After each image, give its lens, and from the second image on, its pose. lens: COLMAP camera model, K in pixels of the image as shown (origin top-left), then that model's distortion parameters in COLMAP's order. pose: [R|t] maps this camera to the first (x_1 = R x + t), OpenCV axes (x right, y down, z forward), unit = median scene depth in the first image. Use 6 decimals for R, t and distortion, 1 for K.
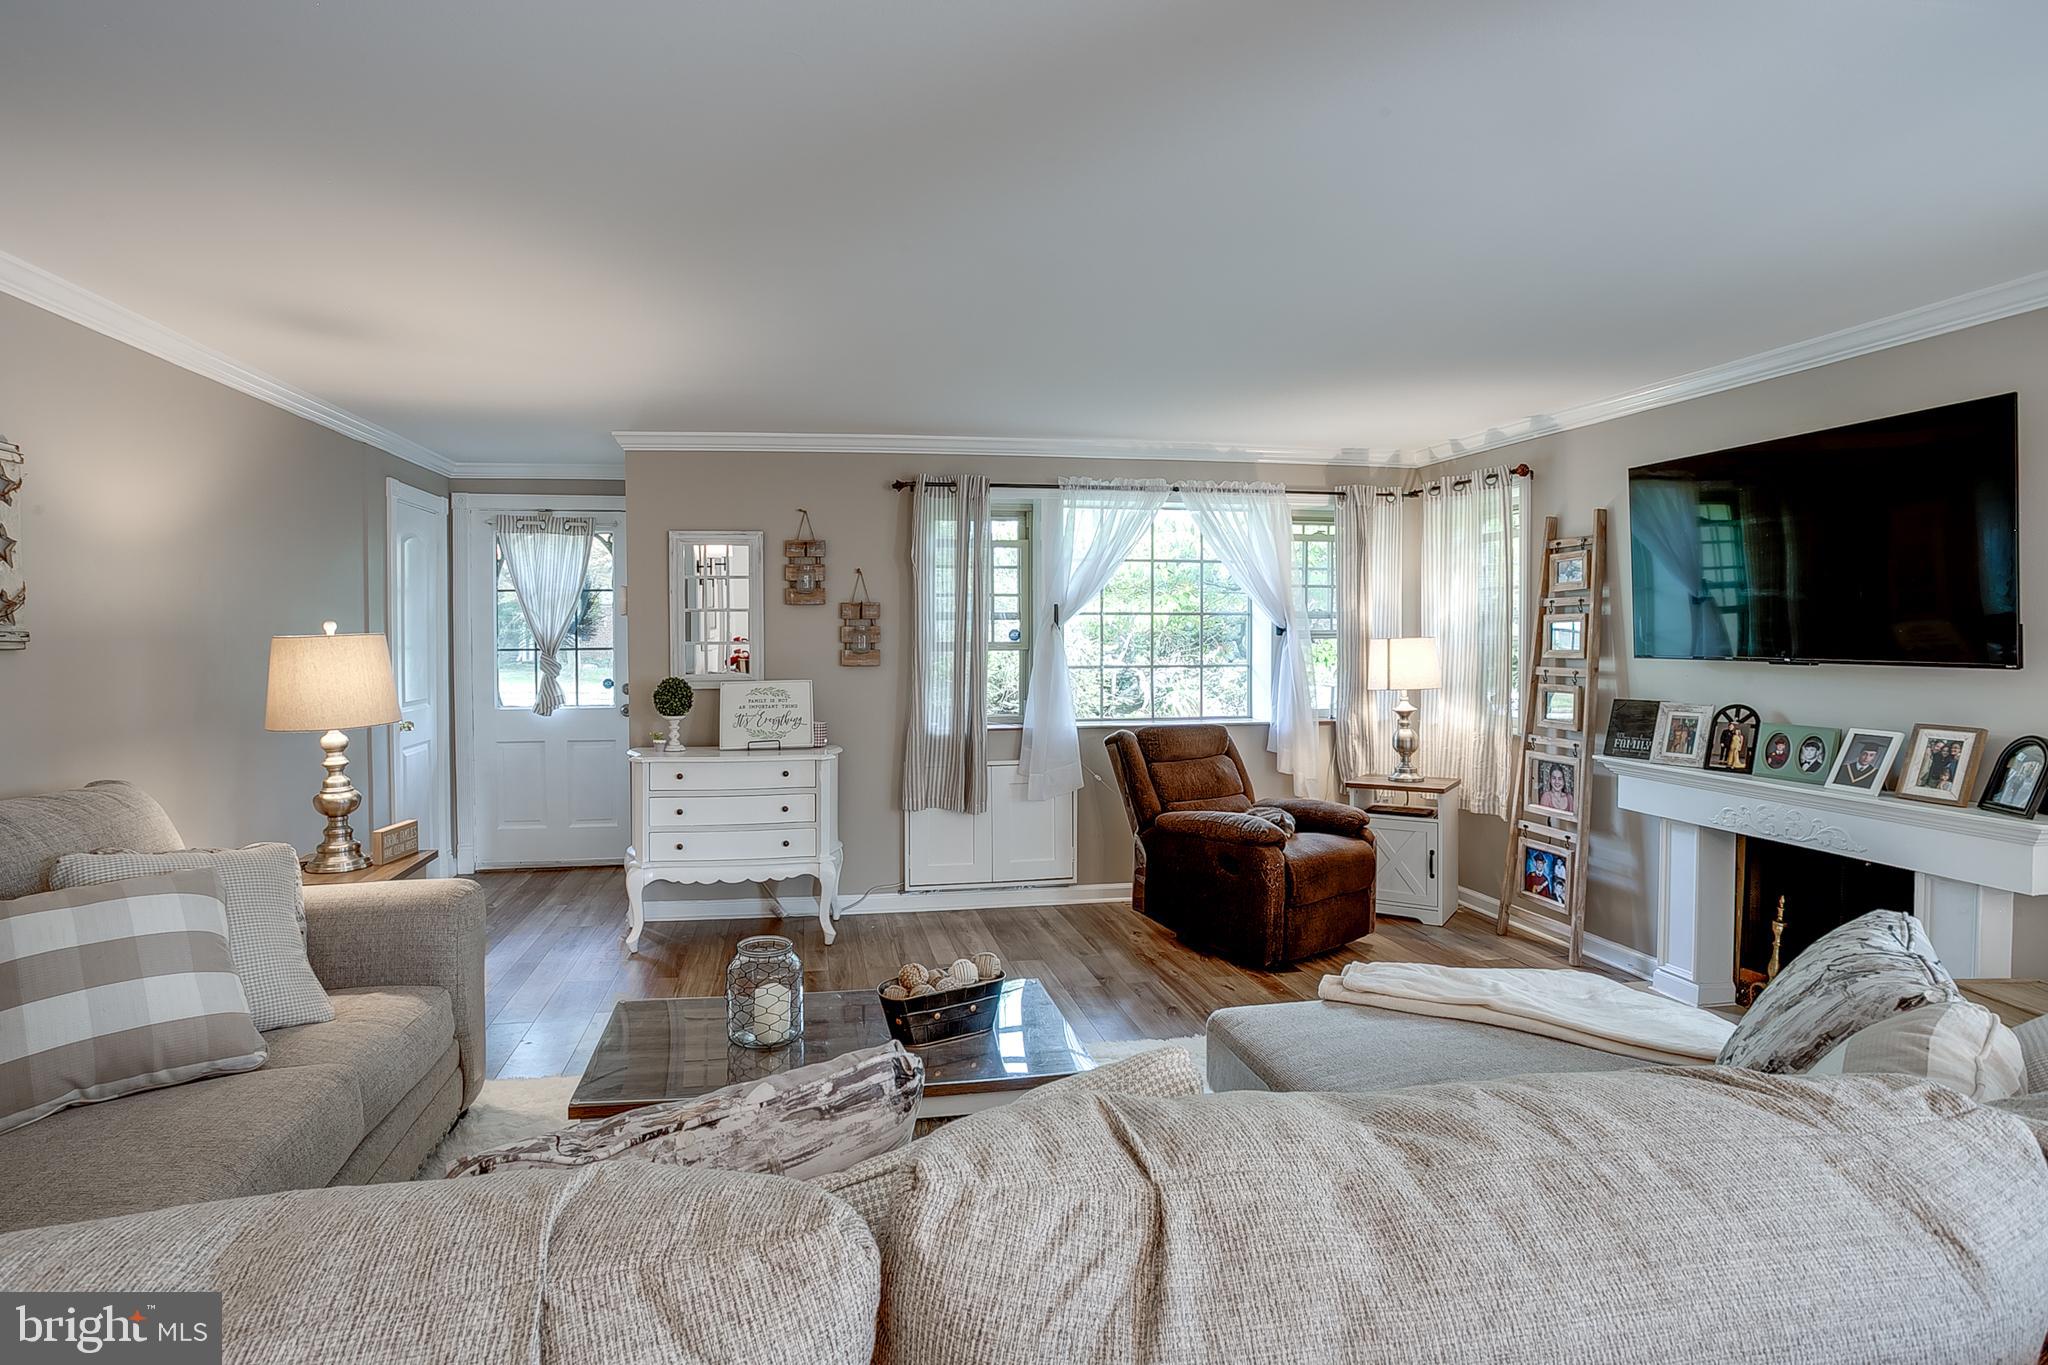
lens RADIAL K [[1011.5, 0, 944.9], [0, 1011.5, 652.4], [0, 0, 1]] dist [-0.054666, 0.000034]
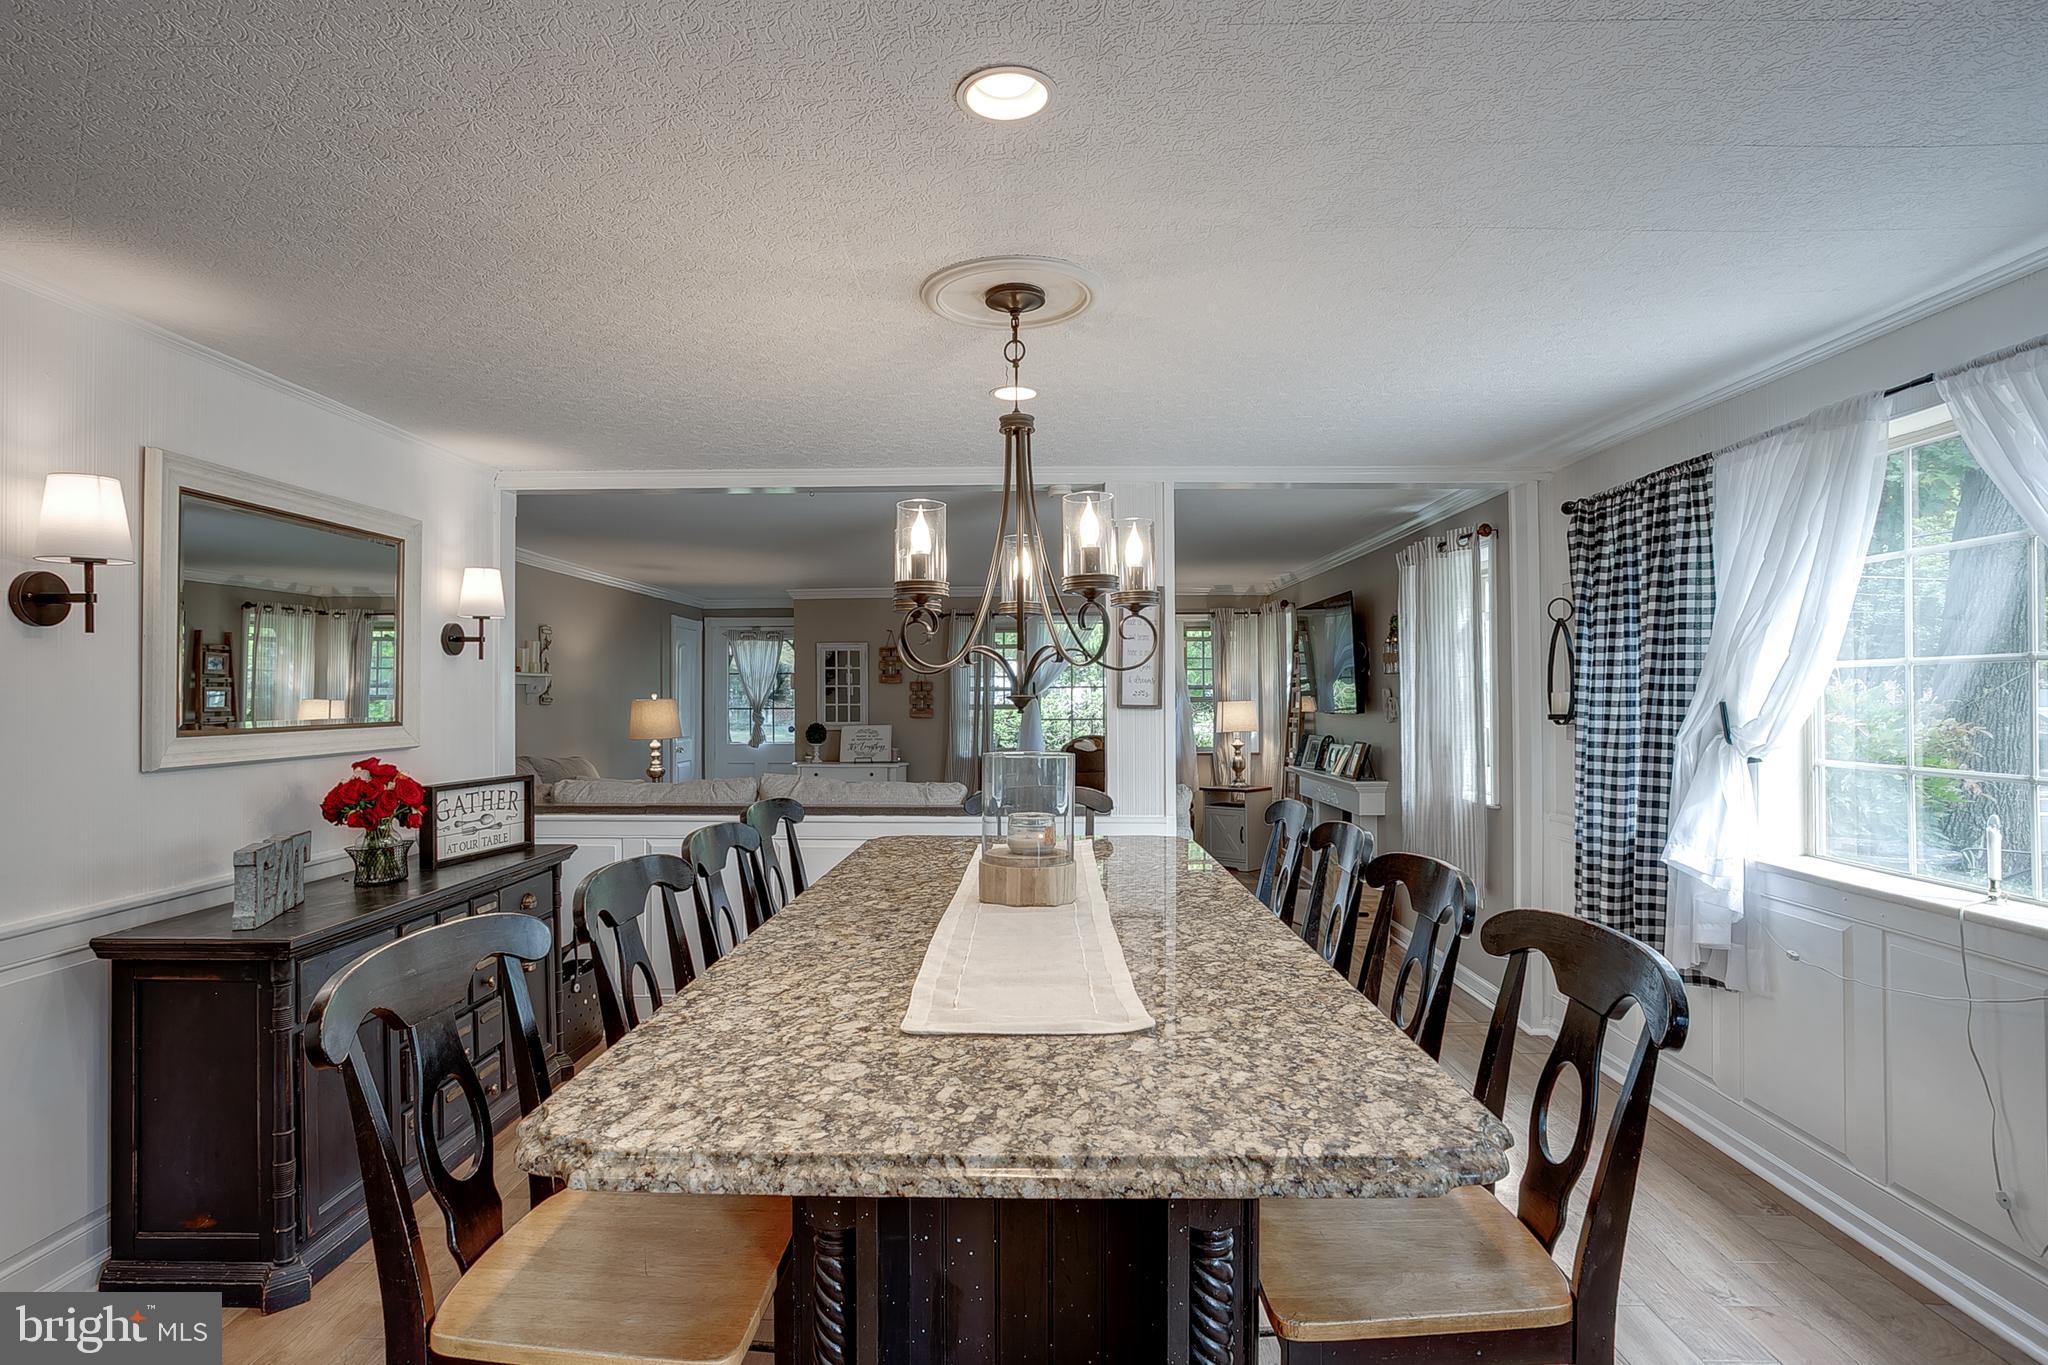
lens RADIAL K [[1050.2, 0, 1010.6], [0, 1050.2, 673.9], [0, 0, 1]] dist [-0.089397, 0.058499]
pose [[0.985547, -0.005432, -0.169314, 0.371391], [-0.002042, 0.999032, -0.043937, 0.016749], [0.169389, 0.043648, 0.984582, -0.760929]]
